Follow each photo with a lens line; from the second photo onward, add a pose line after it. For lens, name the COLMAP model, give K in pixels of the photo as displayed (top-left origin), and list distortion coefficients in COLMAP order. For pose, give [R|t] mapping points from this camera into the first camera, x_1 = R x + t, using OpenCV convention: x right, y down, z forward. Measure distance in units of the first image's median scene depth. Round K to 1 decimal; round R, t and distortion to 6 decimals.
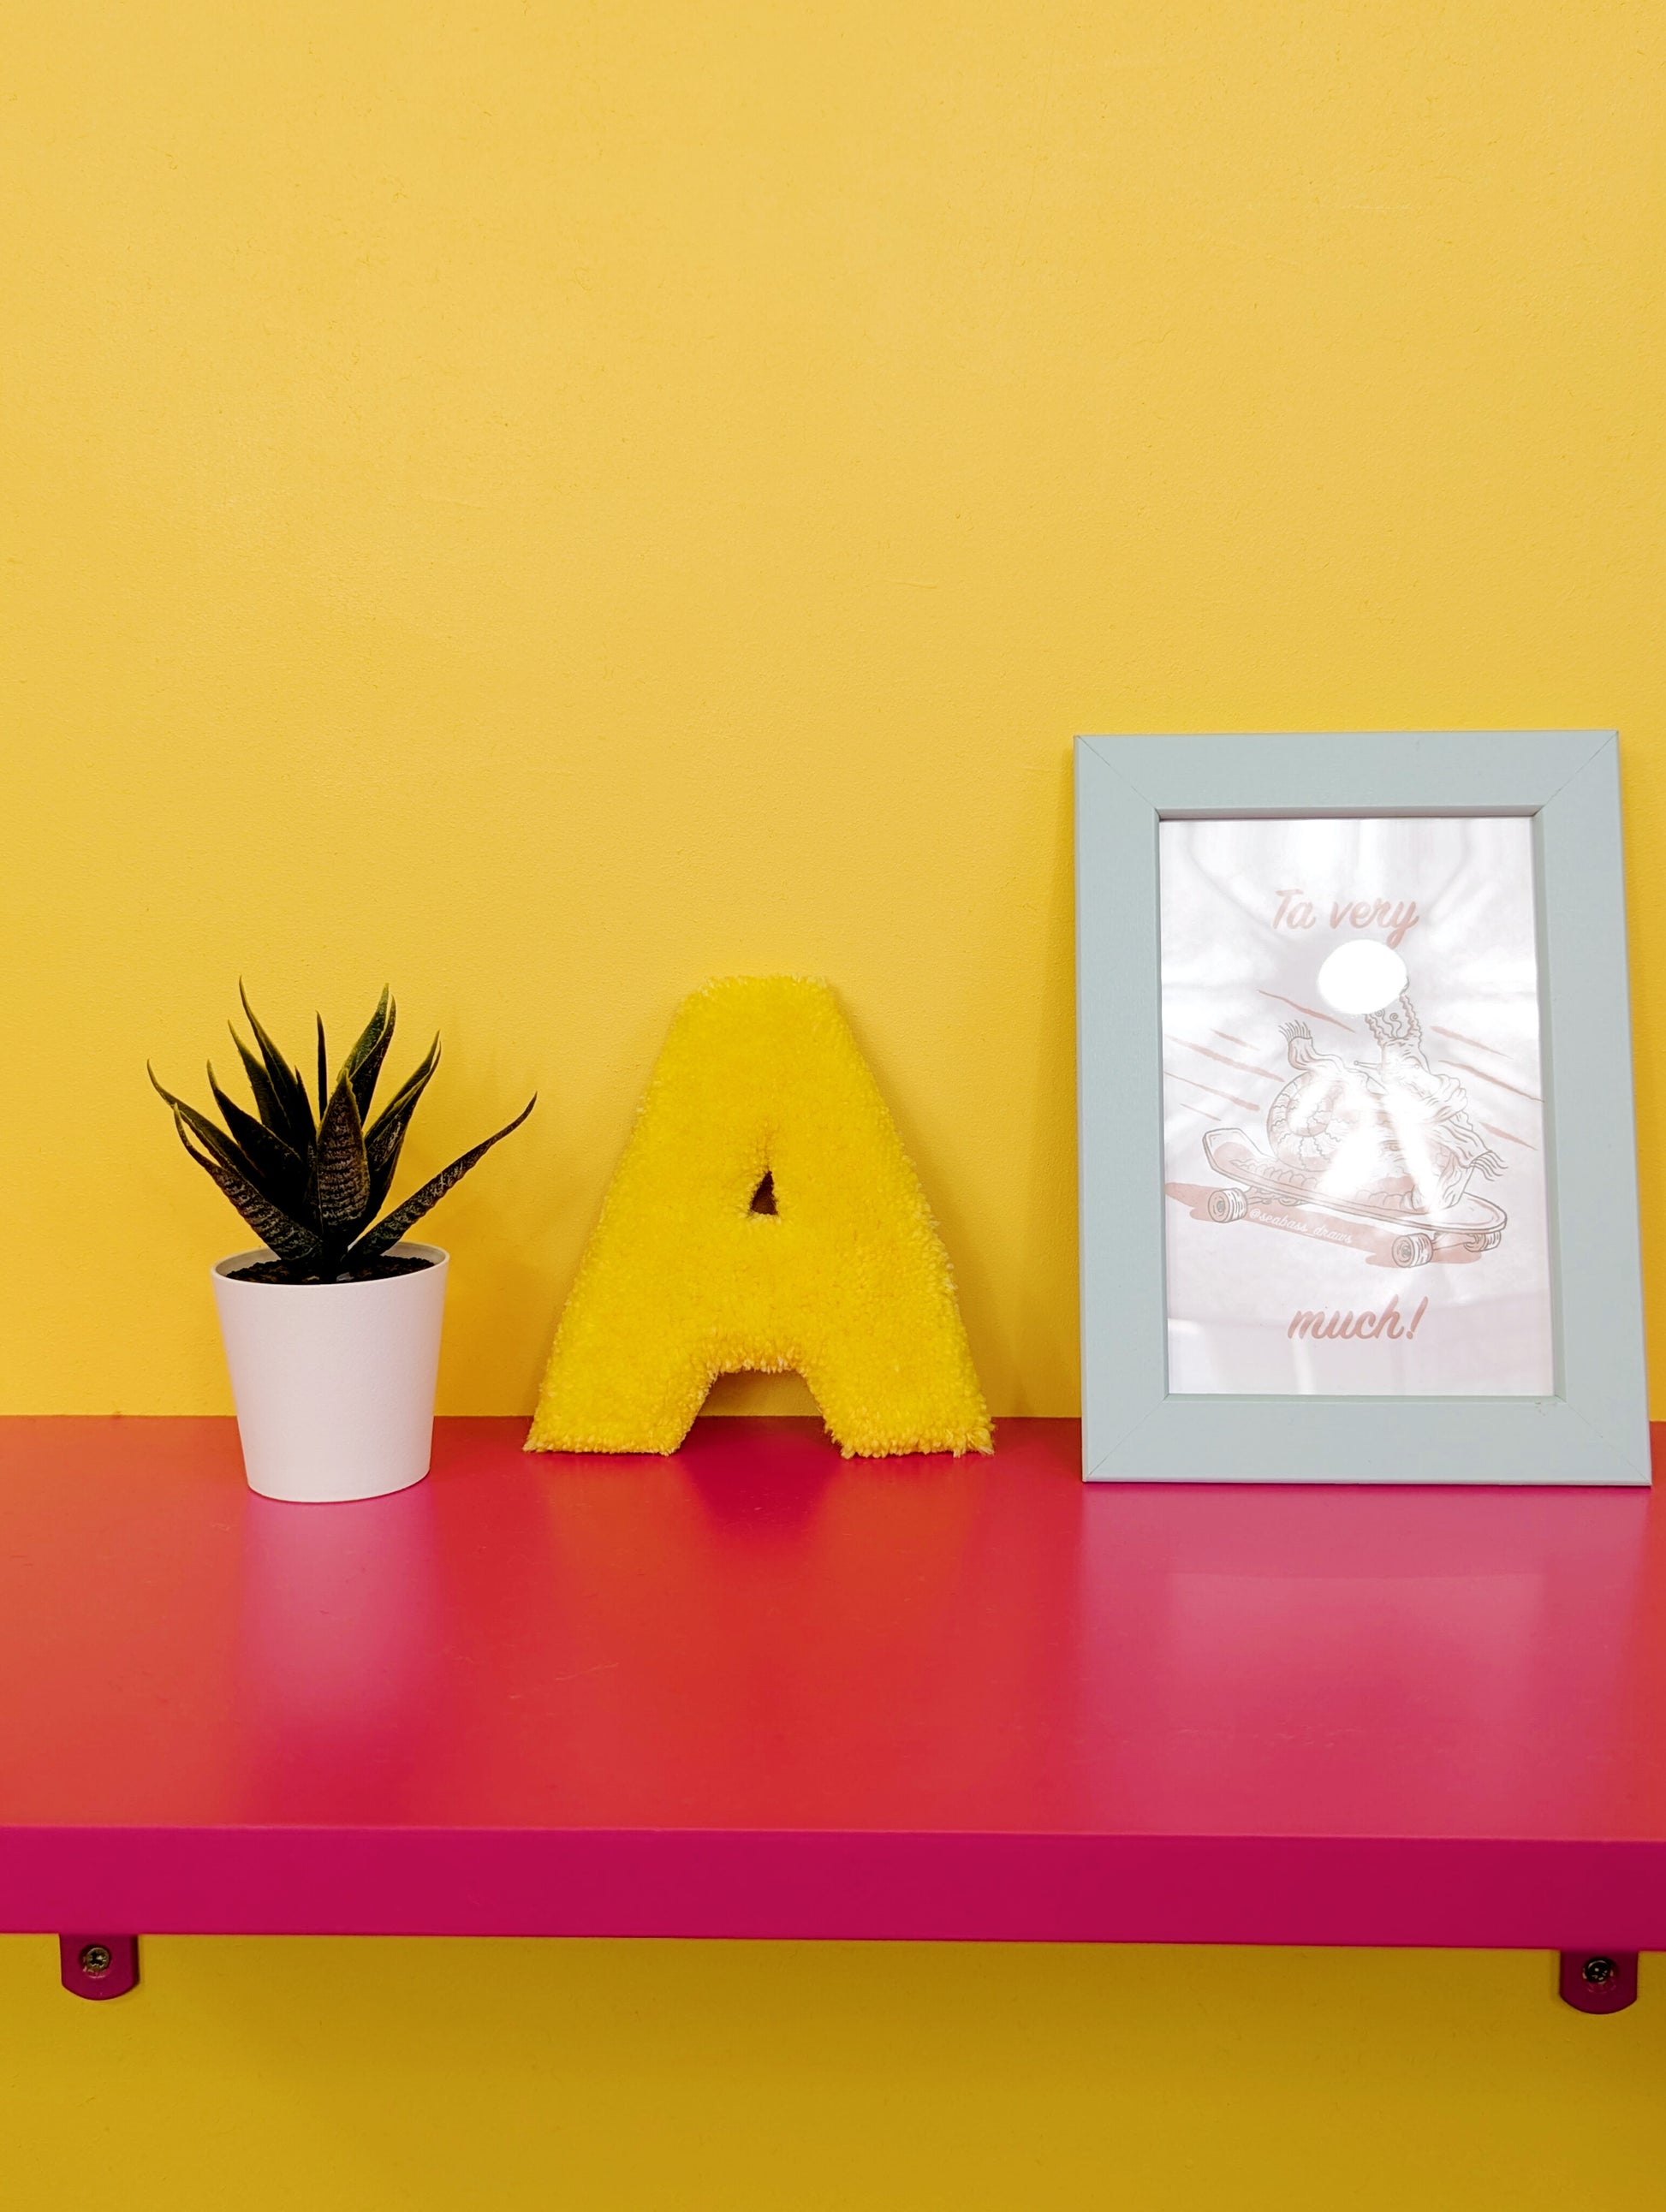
lens RADIAL K [[2261.1, 0, 840.5], [0, 2261.1, 1092.1], [0, 0, 1]] dist [-0.016245, 0.000000]
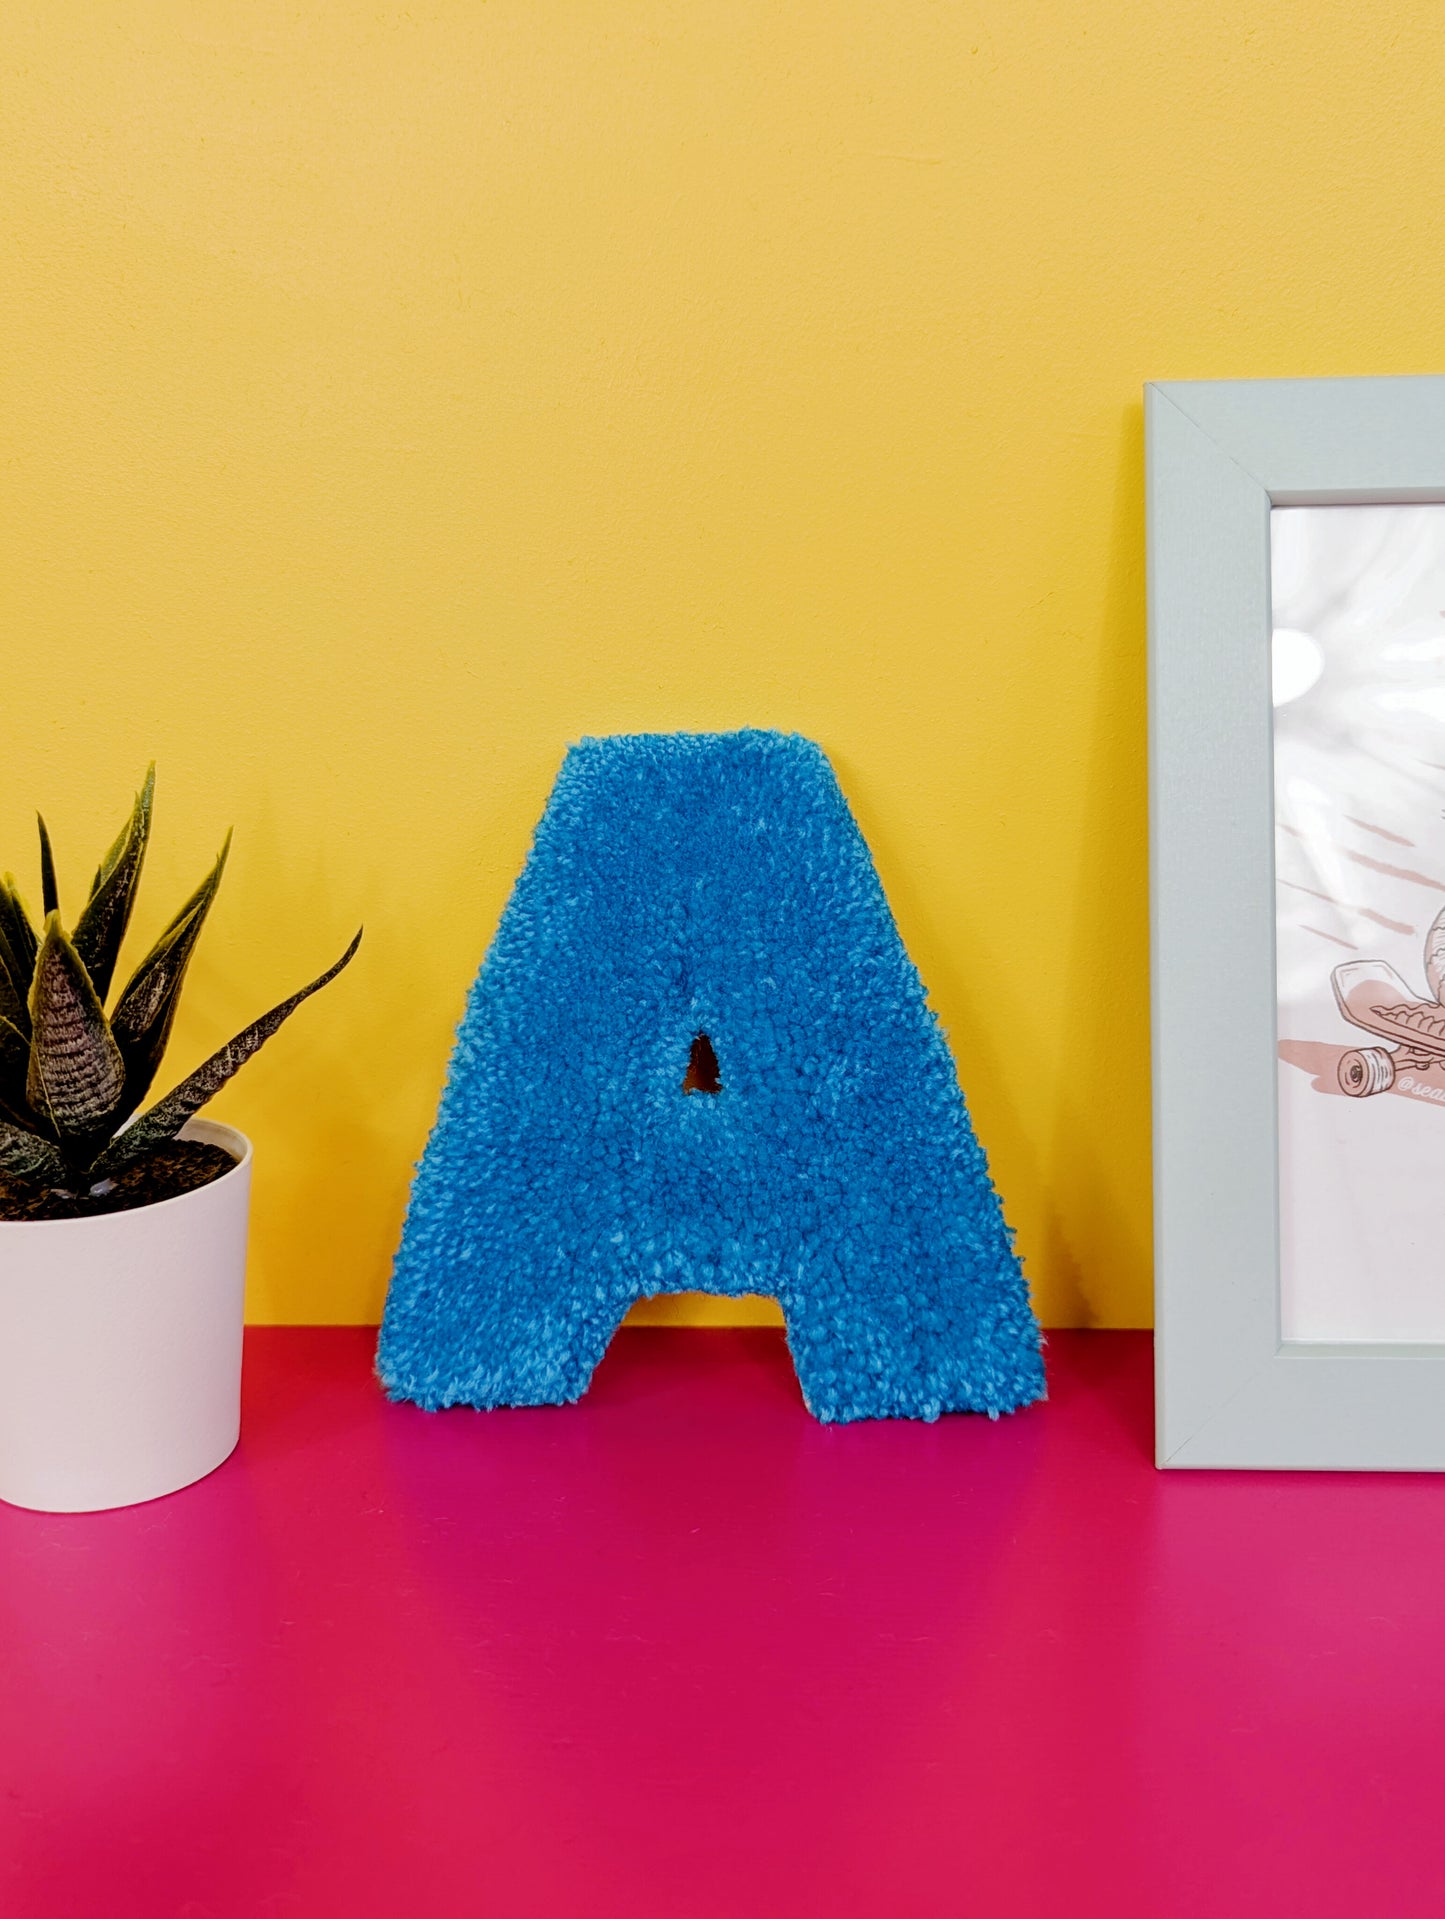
lens RADIAL K [[1961.5, 0, 720.0], [0, 1961.5, 969.7], [0, 0, 1]] dist [-0.016245, 0.000000]
pose [[0.999618, -0.008461, -0.026310, -0.010714], [0.011283, 0.993973, 0.109044, -0.048635], [0.025229, -0.109299, 0.993689, 0.400720]]
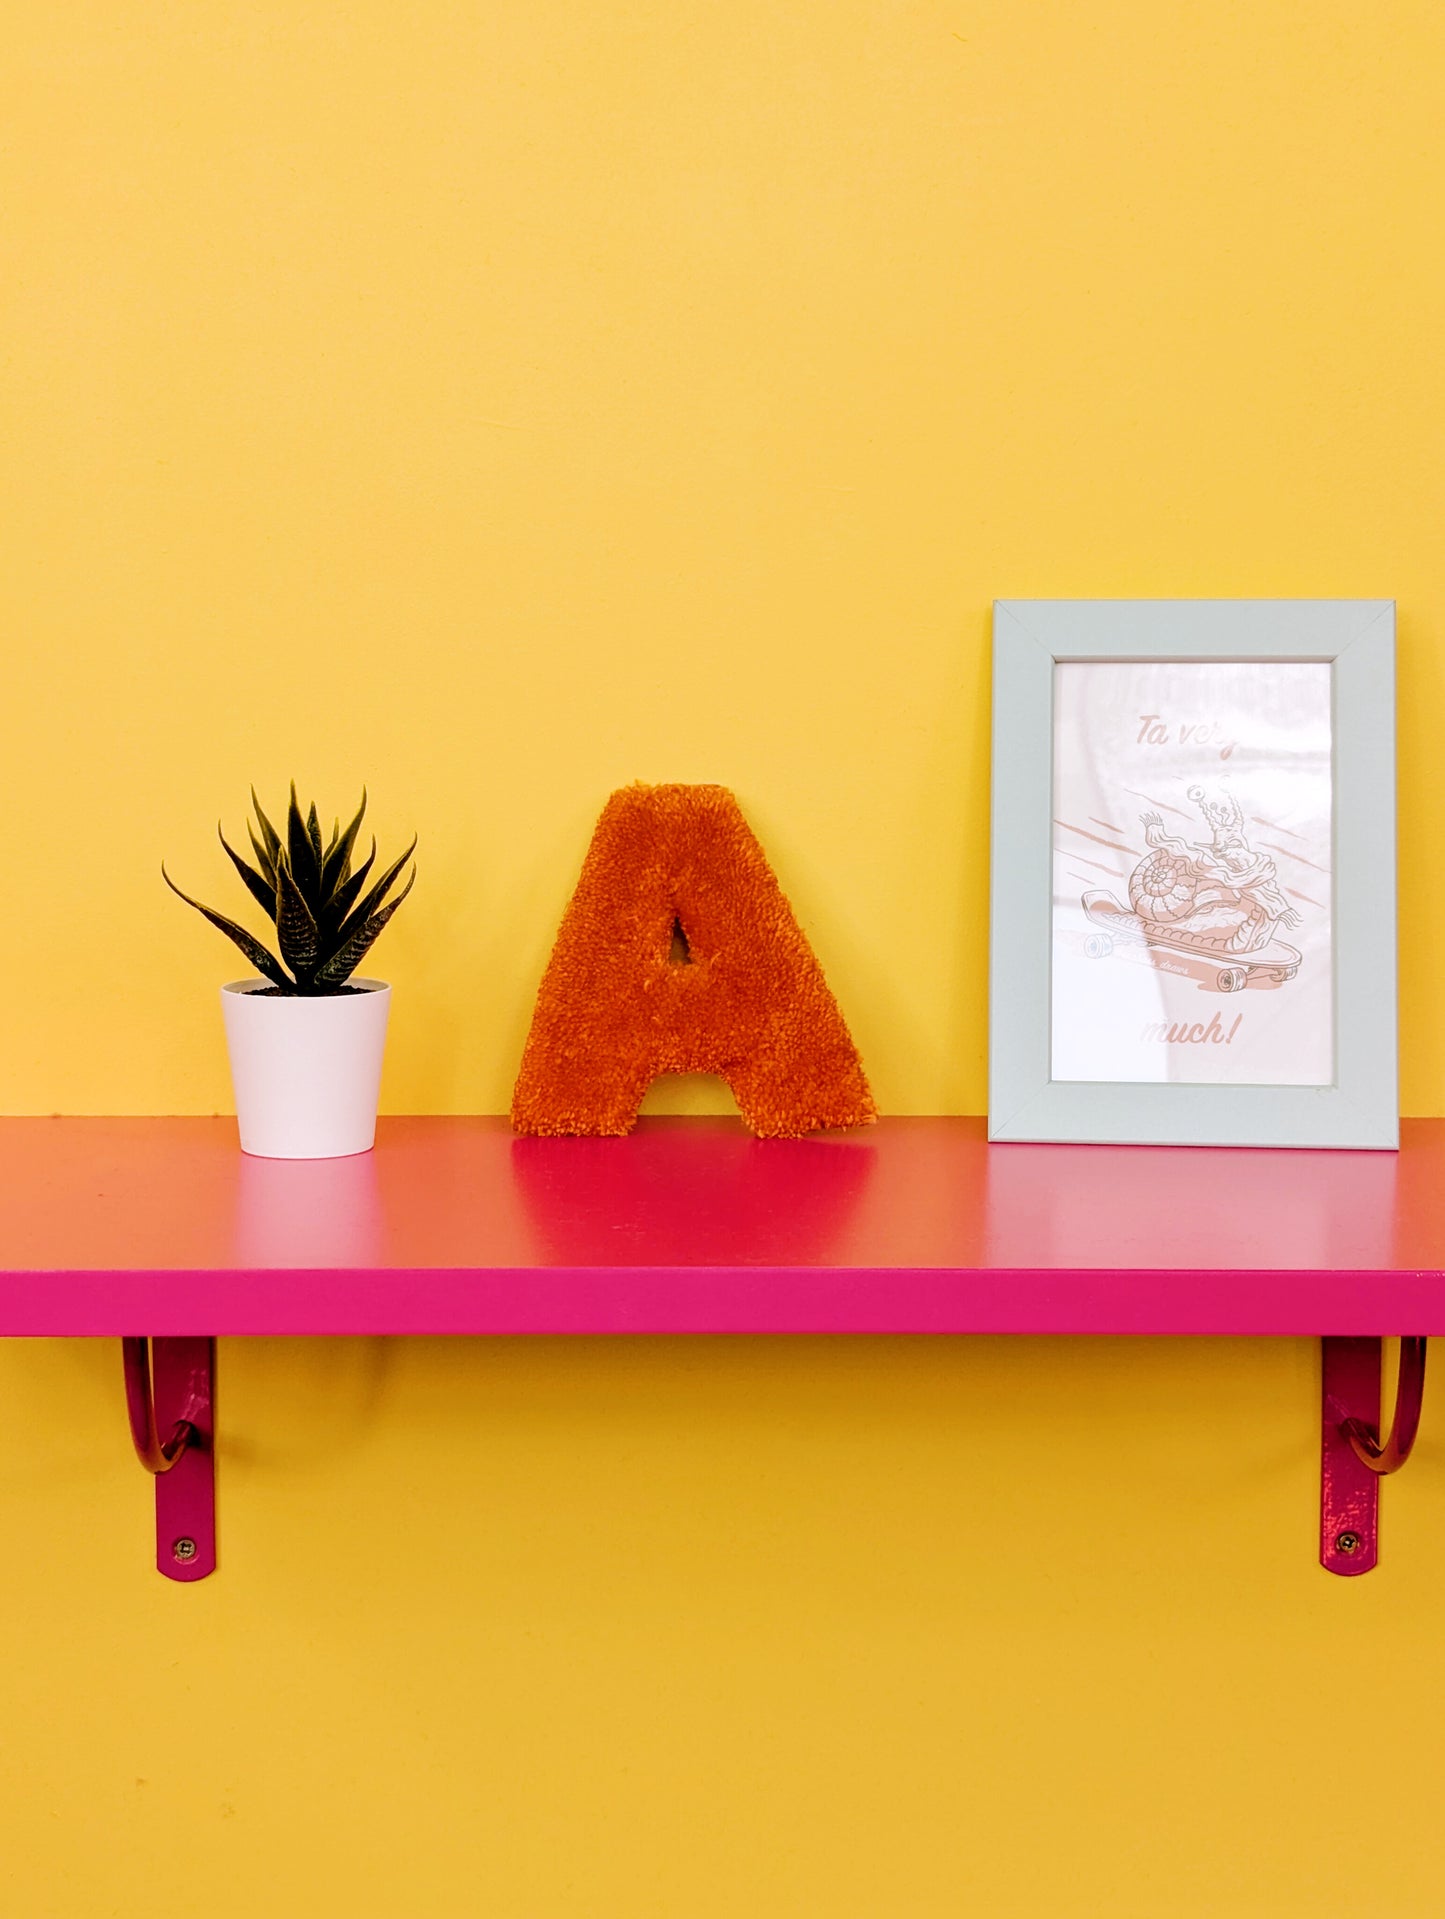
lens RADIAL K [[1961.5, 0, 630.8], [0, 1961.5, 1003.4], [0, 0, 1]] dist [-0.016245, 0.000000]
pose [[0.999317, 0.013262, -0.034497, -0.072754], [-0.010237, 0.996205, 0.086434, -0.015388], [0.035512, -0.086022, 0.995660, -0.207799]]
